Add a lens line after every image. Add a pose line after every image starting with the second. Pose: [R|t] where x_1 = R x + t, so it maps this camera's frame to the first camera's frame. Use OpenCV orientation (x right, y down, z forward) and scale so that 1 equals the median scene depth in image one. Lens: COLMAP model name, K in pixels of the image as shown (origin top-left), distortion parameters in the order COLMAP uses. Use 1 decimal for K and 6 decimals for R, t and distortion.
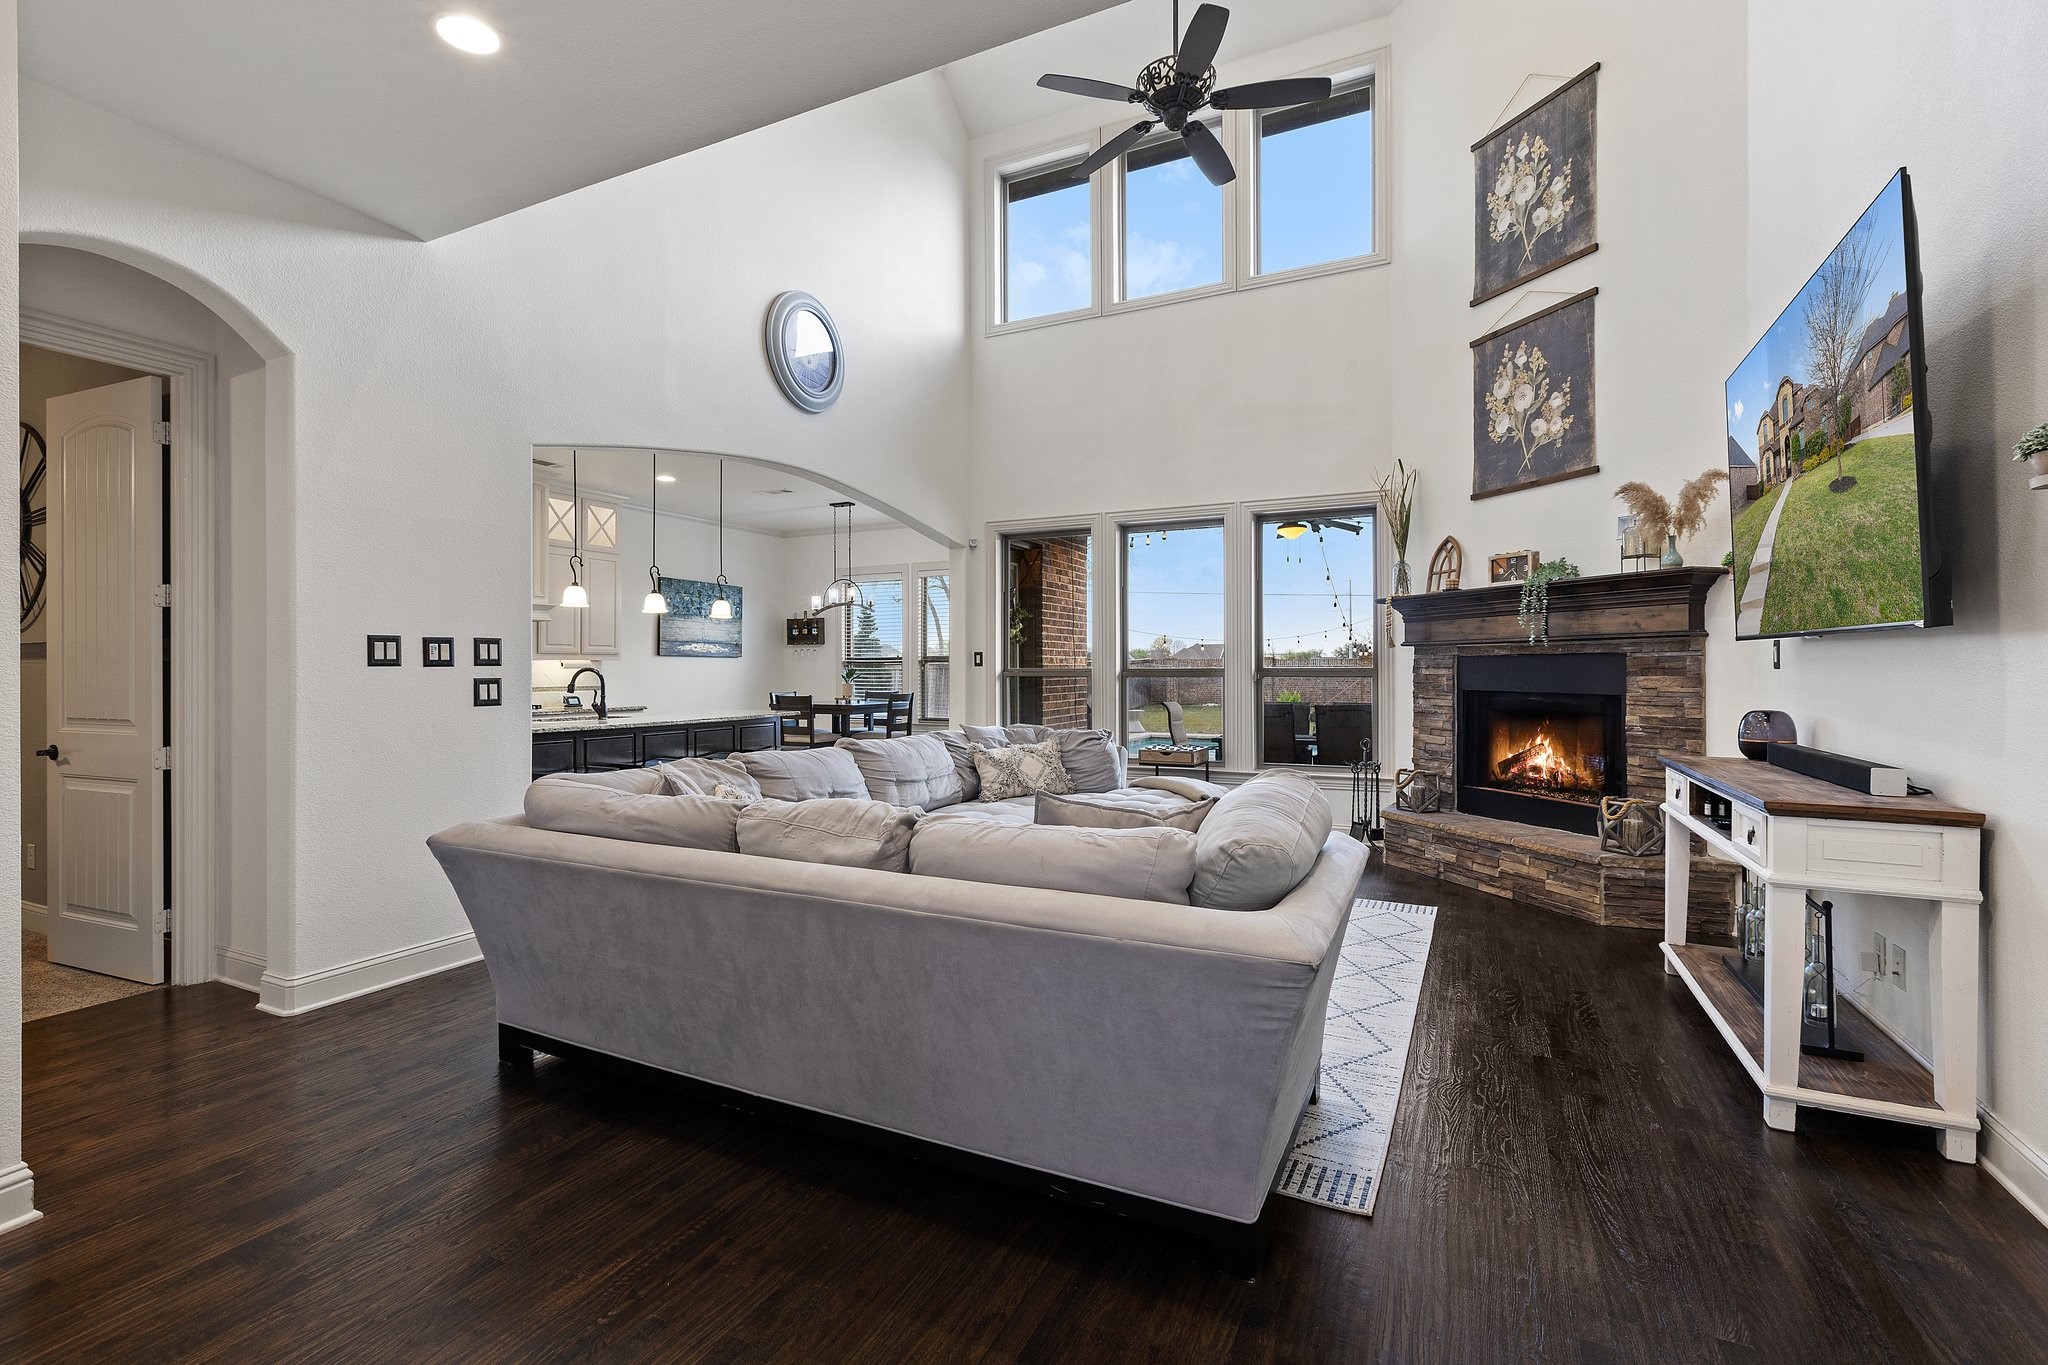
lens RADIAL K [[912.8, 0, 1017.8], [0, 912.8, 675.5], [0, 0, 1]] dist [0.001926, 0.000211]
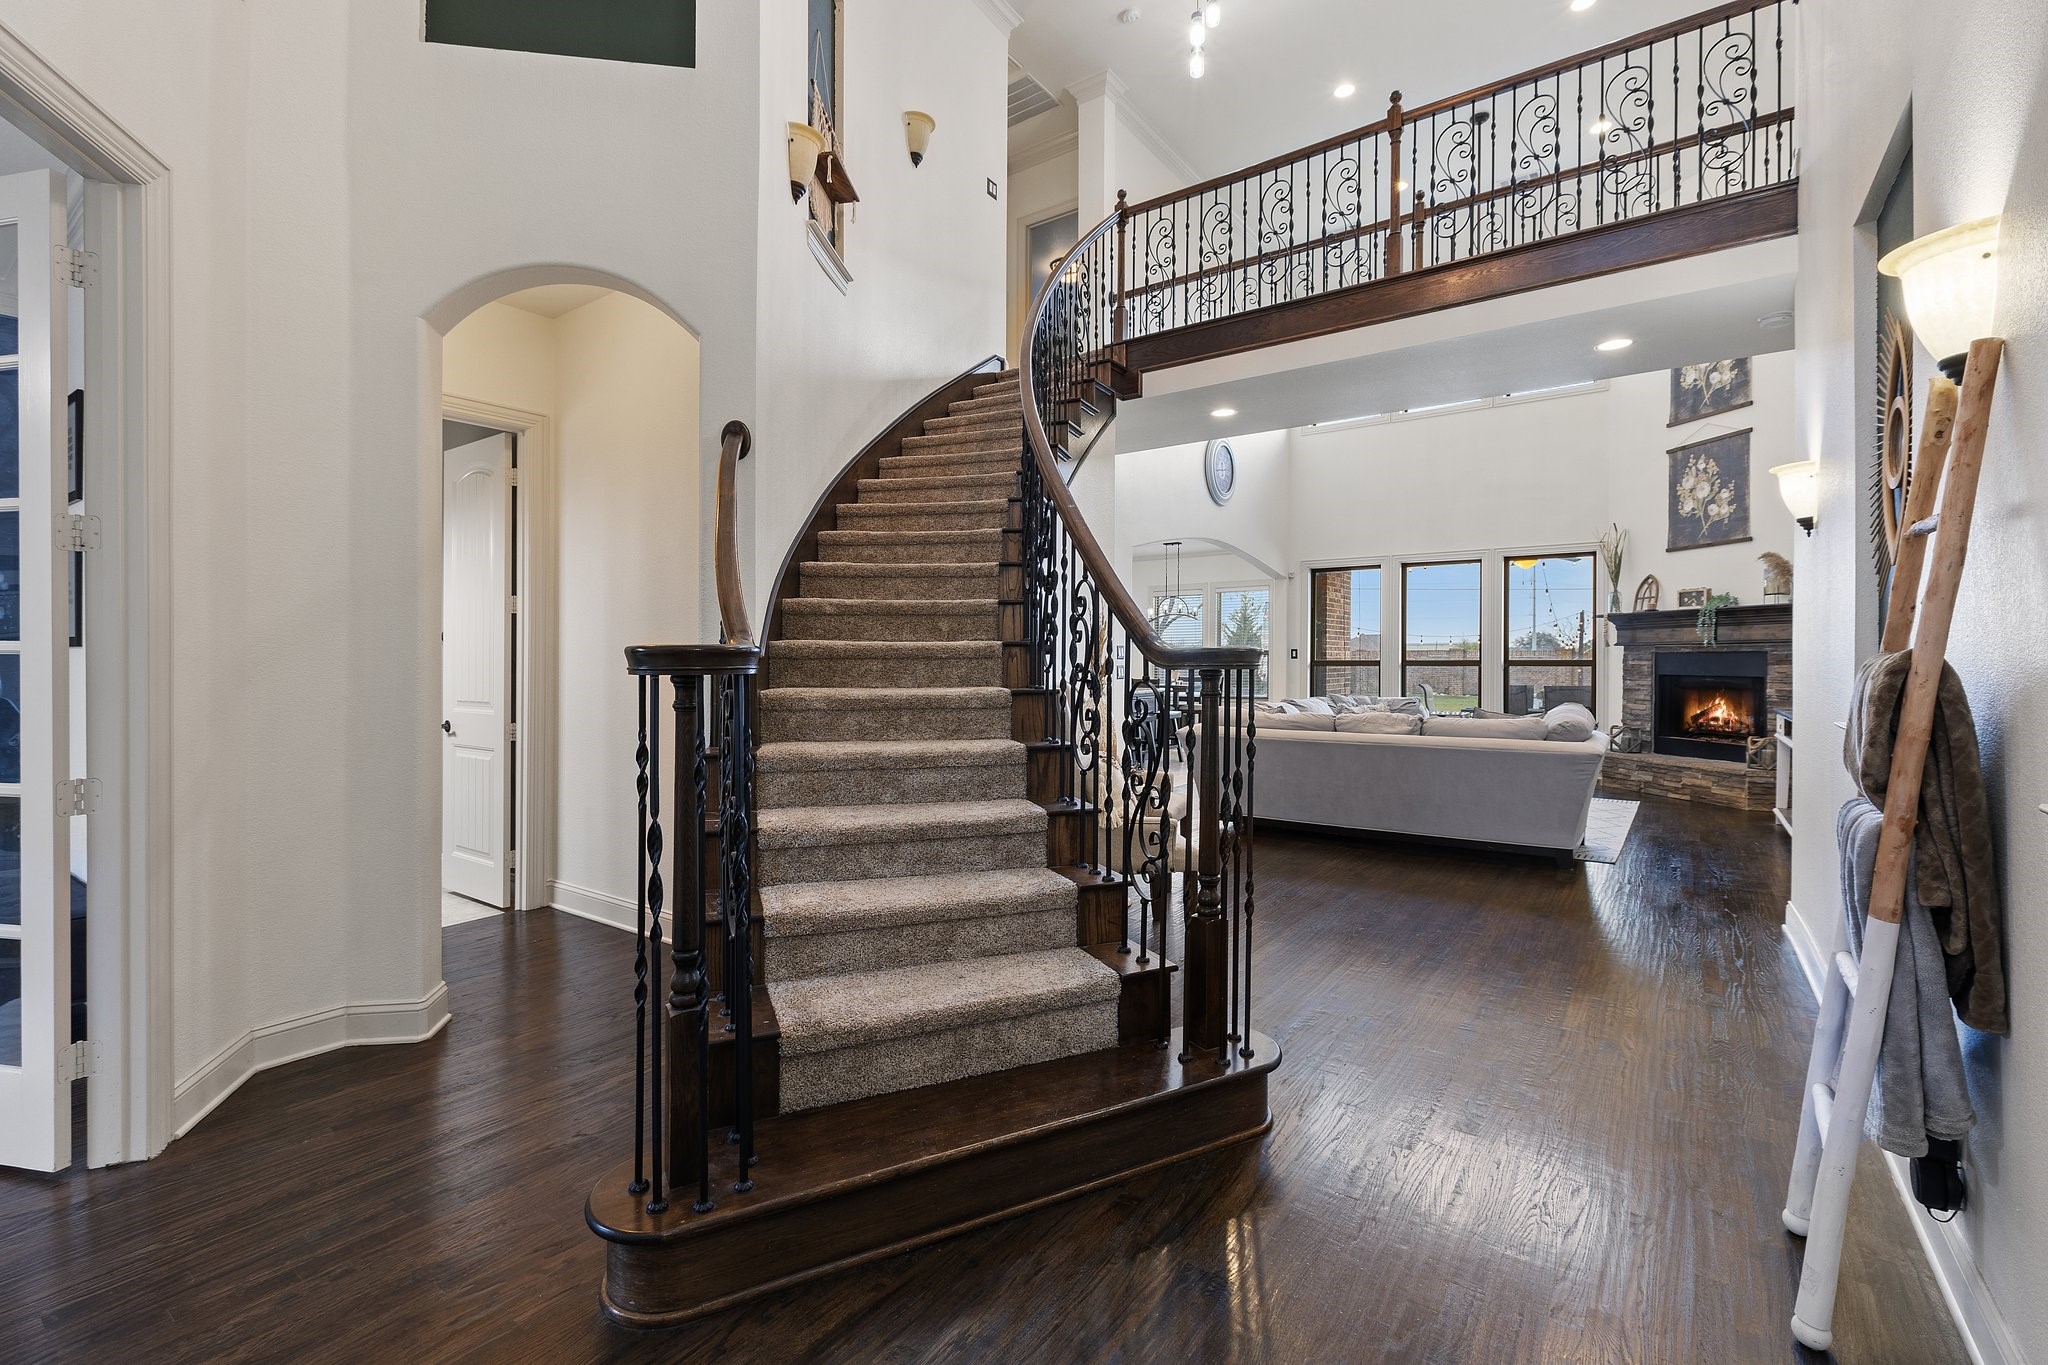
lens RADIAL K [[902.4, 0, 1004.6], [0, 902.4, 676.3], [0, 0, 1]] dist [-0.000545, -0.000301]
pose [[0.984114, 0.004981, -0.177468, -0.357425], [-0.003160, 0.999939, 0.010540, 0.006638], [0.177510, -0.009812, 0.984070, -0.754402]]
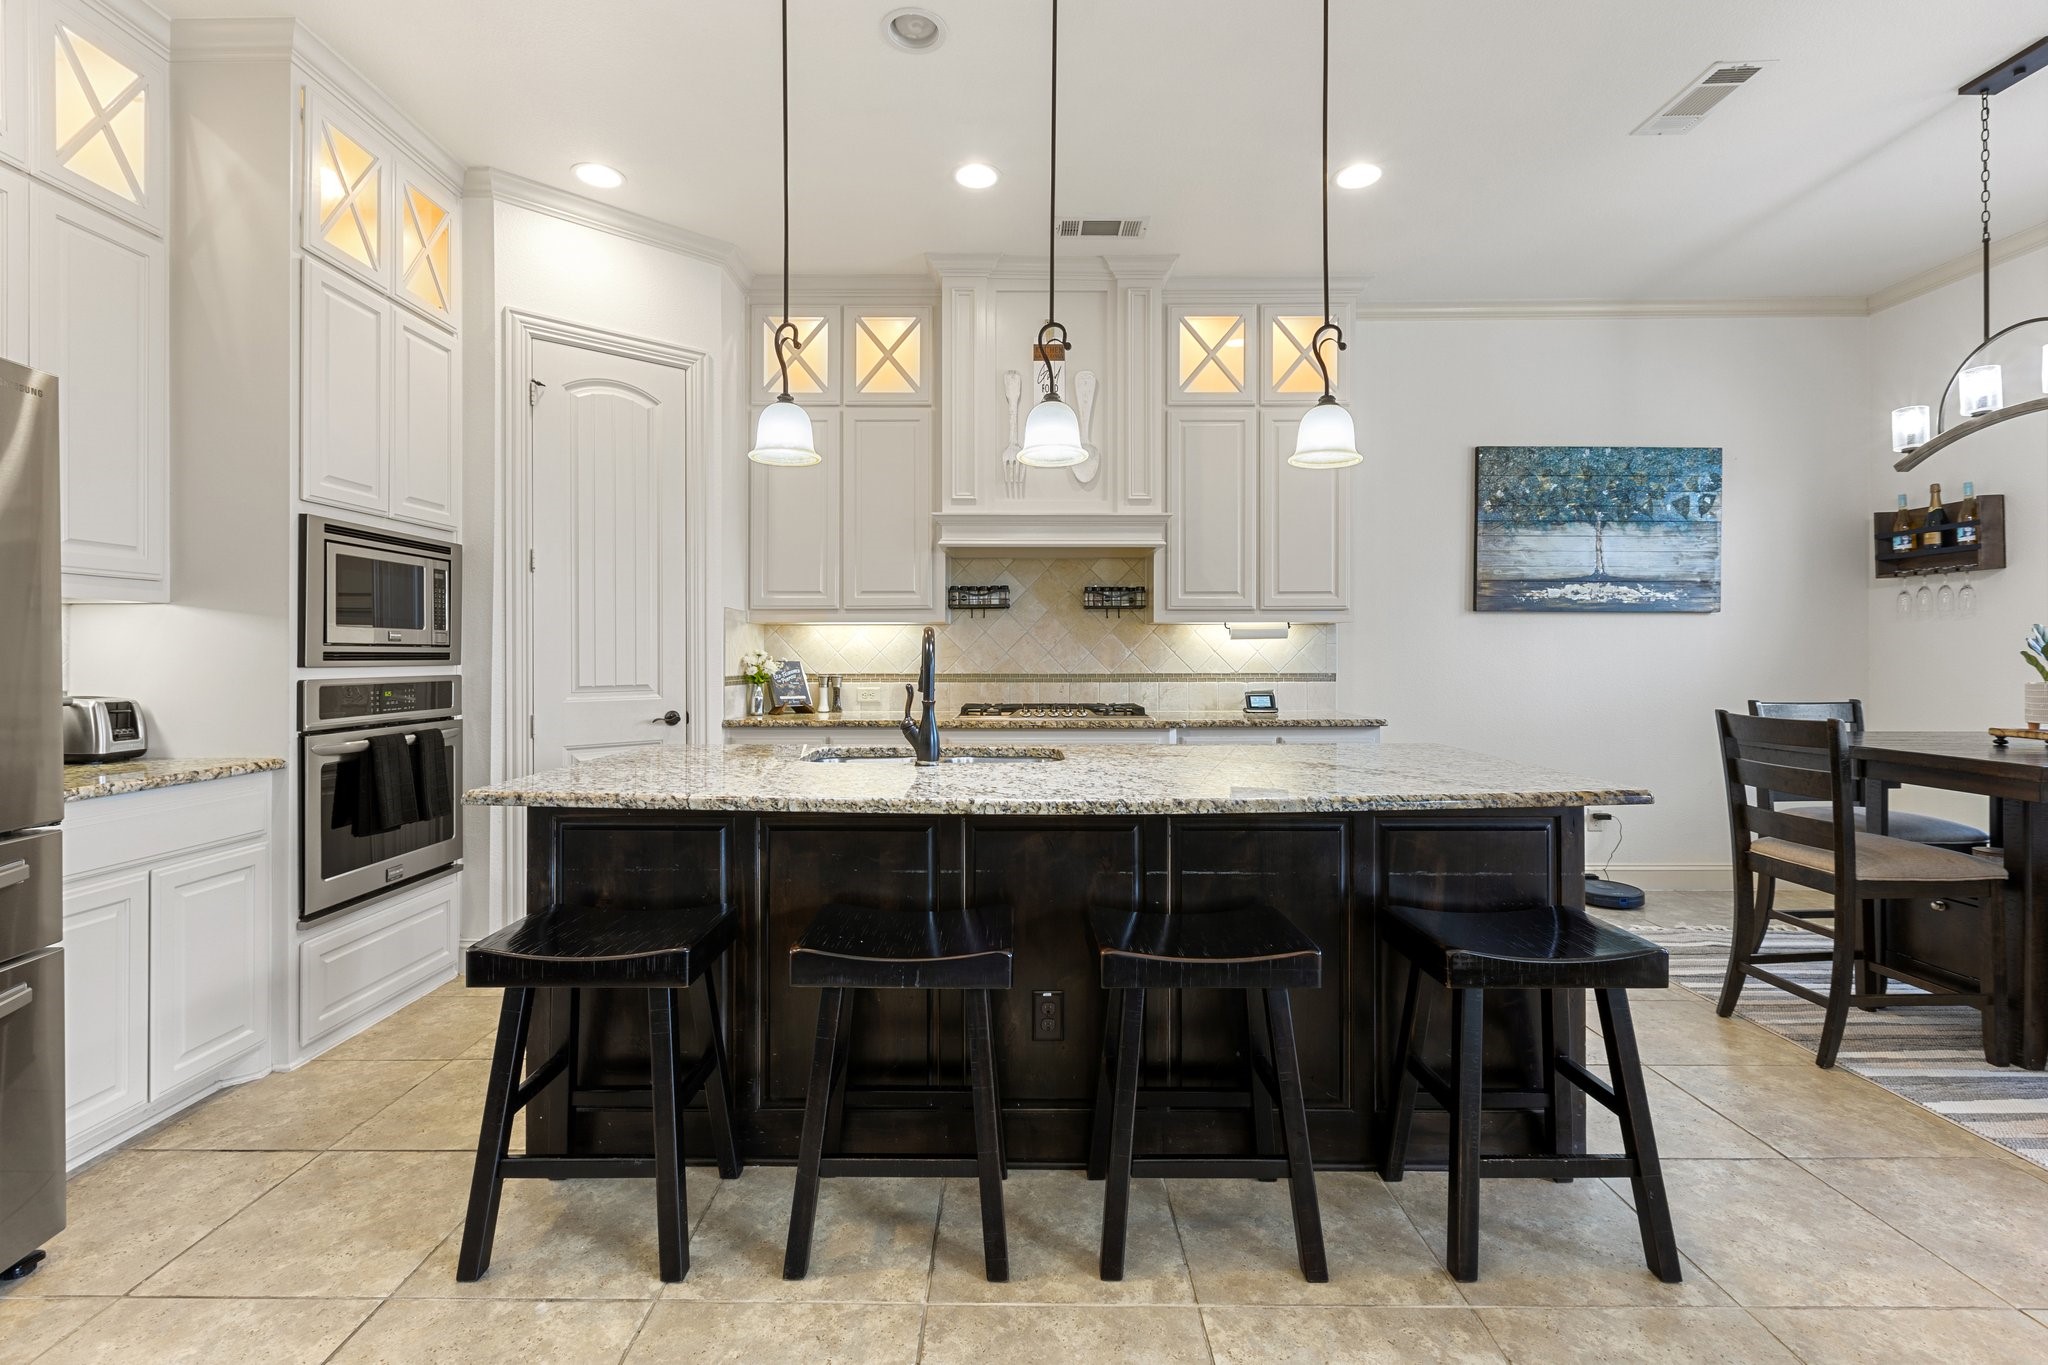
lens RADIAL K [[912.0, 0, 1010.7], [0, 912.0, 657.0], [0, 0, 1]] dist [-0.000362, -0.000813]
pose [[0.432803, 0.004913, -0.901475, -0.125918], [-0.005600, 0.999981, 0.002762, 0.003383], [0.901471, 0.003853, 0.432822, 1.062353]]
